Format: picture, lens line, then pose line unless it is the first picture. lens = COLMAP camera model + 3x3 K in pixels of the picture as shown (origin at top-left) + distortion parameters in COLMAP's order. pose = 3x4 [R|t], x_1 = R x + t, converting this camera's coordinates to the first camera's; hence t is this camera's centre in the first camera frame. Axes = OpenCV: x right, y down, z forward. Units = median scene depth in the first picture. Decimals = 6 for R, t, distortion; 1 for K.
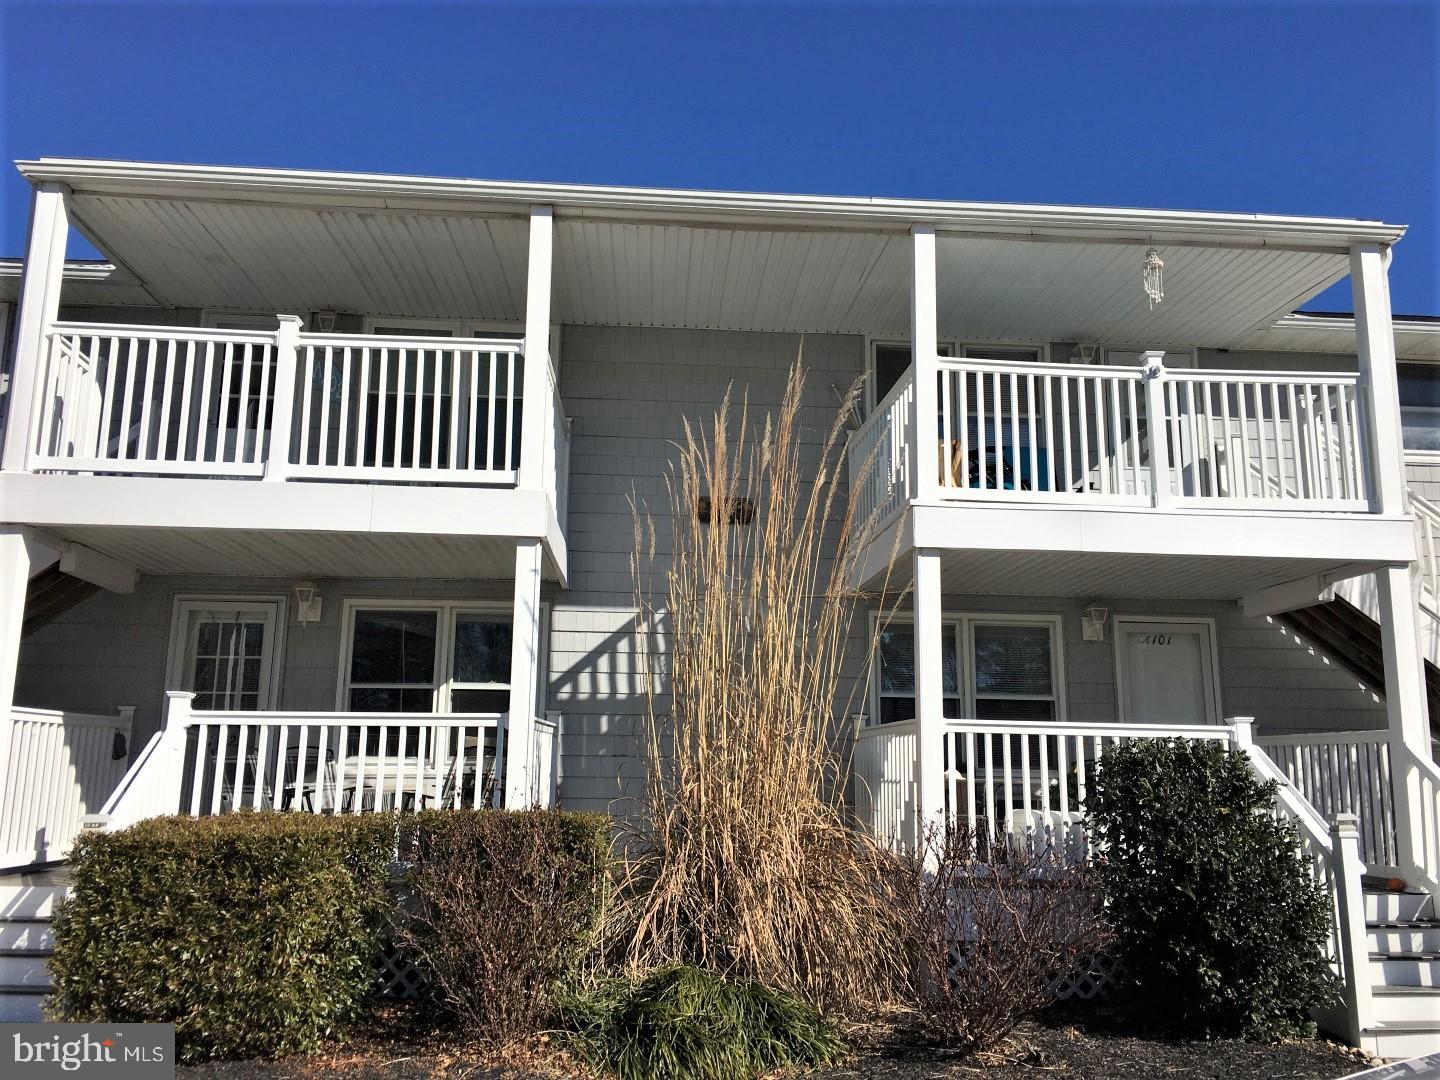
lens RADIAL K [[1232.1, 0, 710.5], [0, 1232.1, 531.0], [0, 0, 1]] dist [0.091040, -0.148572]
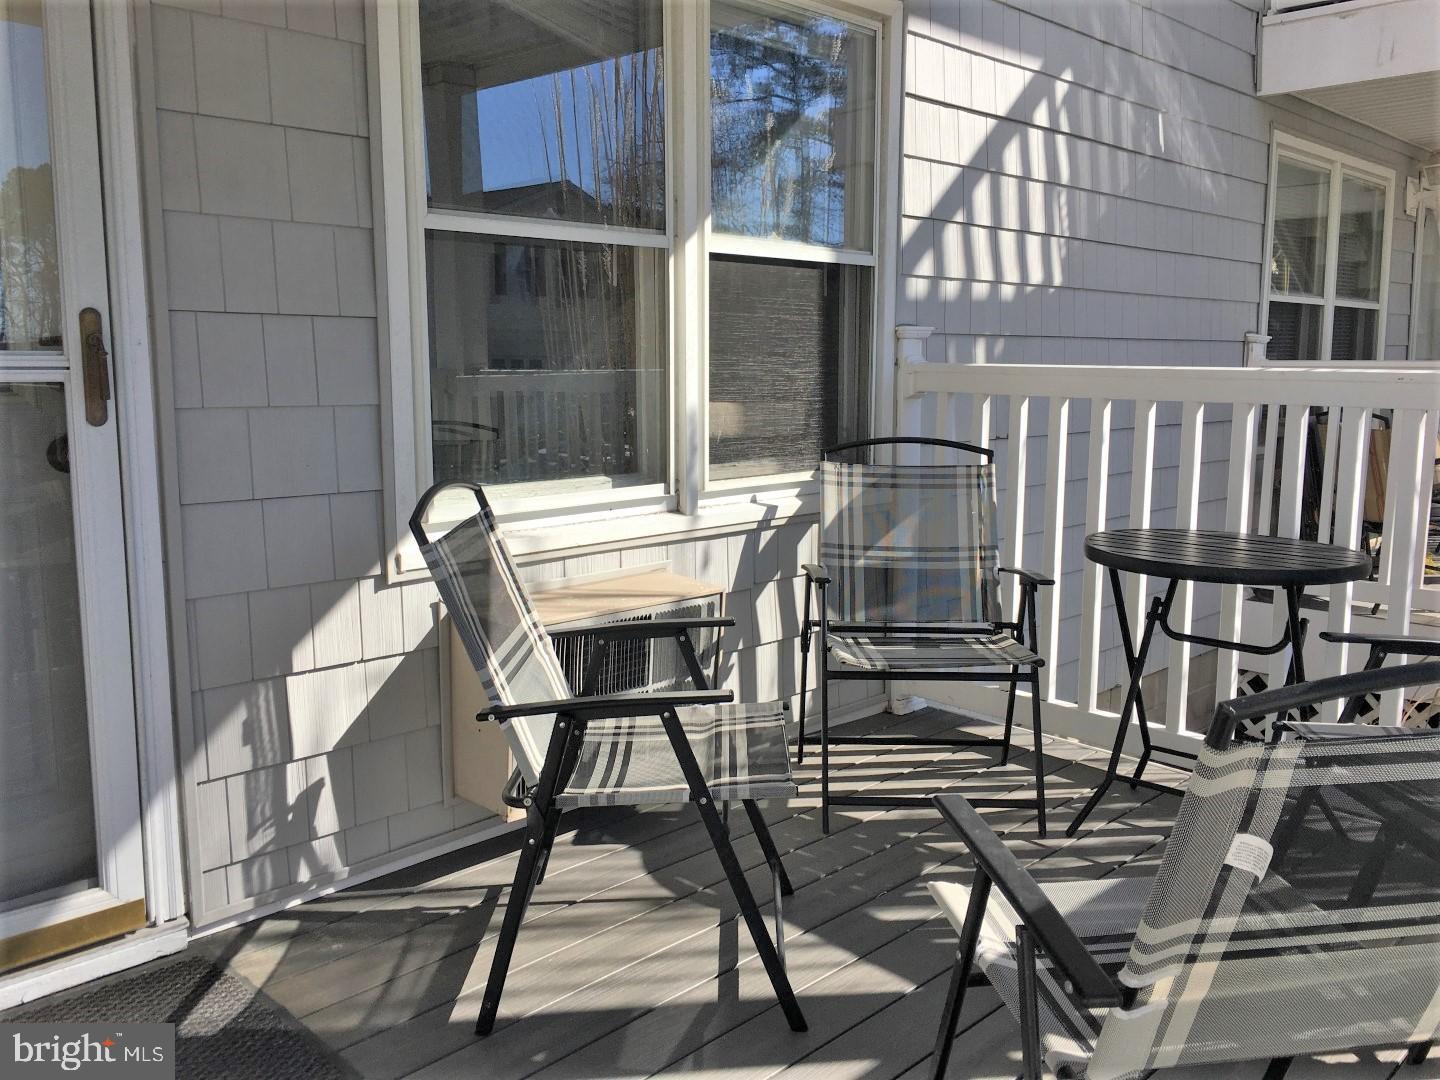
lens RADIAL K [[1232.1, 0, 710.5], [0, 1232.1, 531.0], [0, 0, 1]] dist [0.091040, -0.148572]
pose [[0.754359, -0.099712, 0.648845, -0.435363], [-0.122708, 0.949558, 0.288587, 0.110897], [-0.644892, -0.297316, 0.704072, 0.809798]]
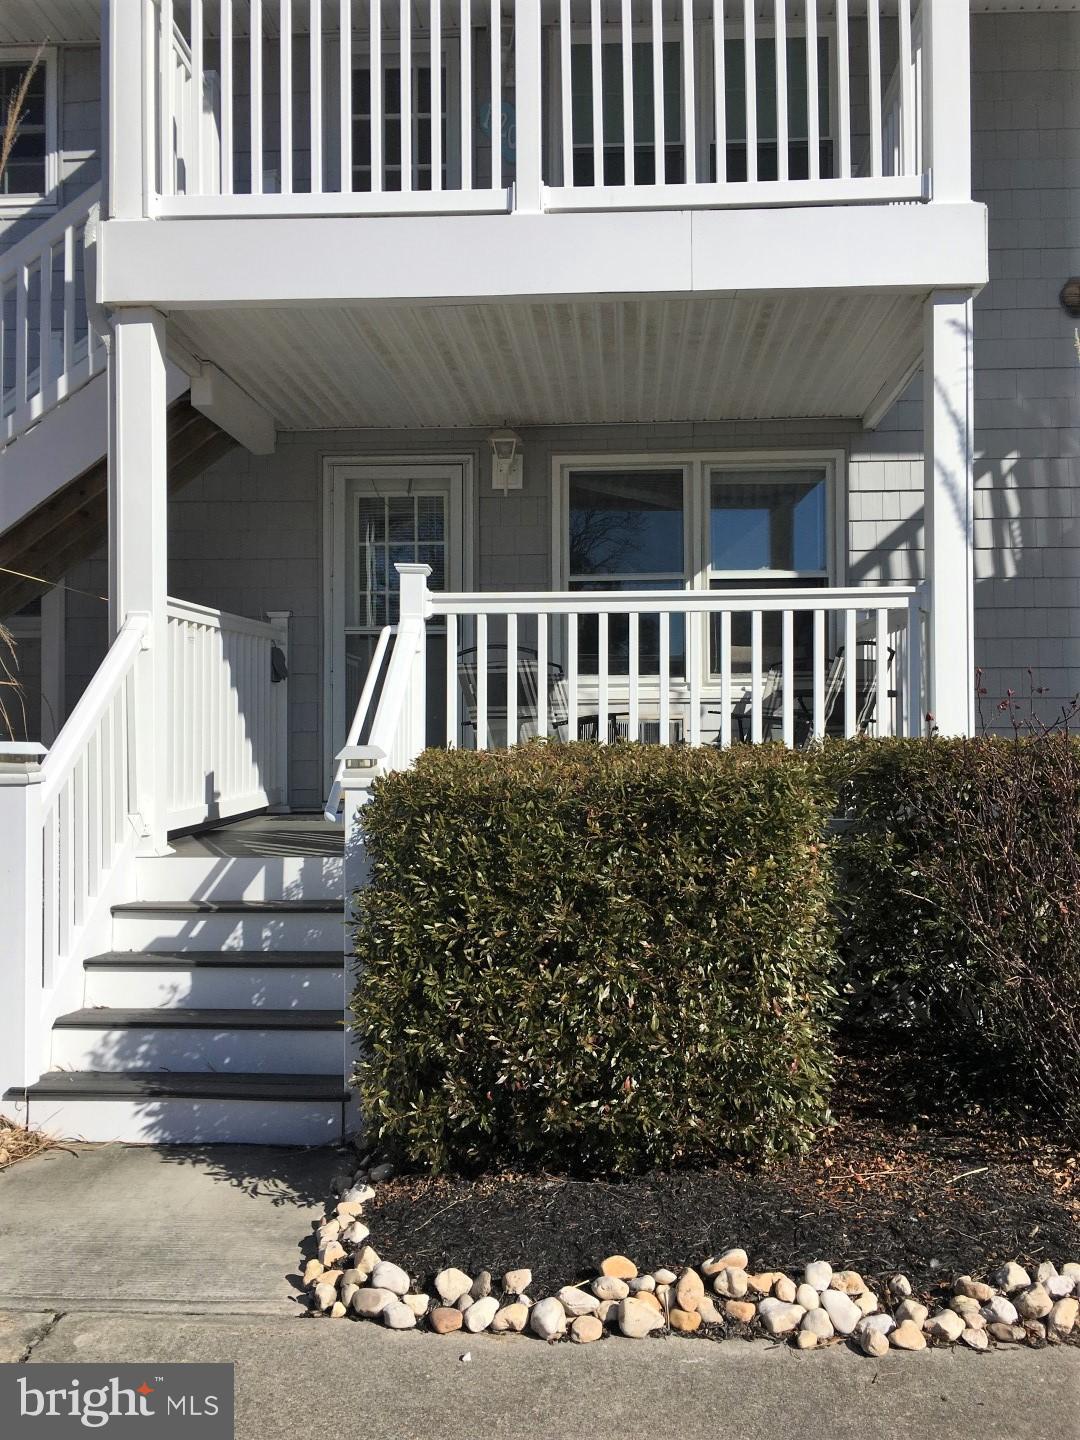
lens RADIAL K [[1232.1, 0, 540.0], [0, 1232.1, 720.0], [0, 0, 1]] dist [0.091040, -0.148572]
pose [[0.991964, -0.016779, -0.125406, -0.230212], [0.040317, 0.981418, 0.187597, 0.074302], [0.119928, -0.191146, 0.974208, 0.302424]]
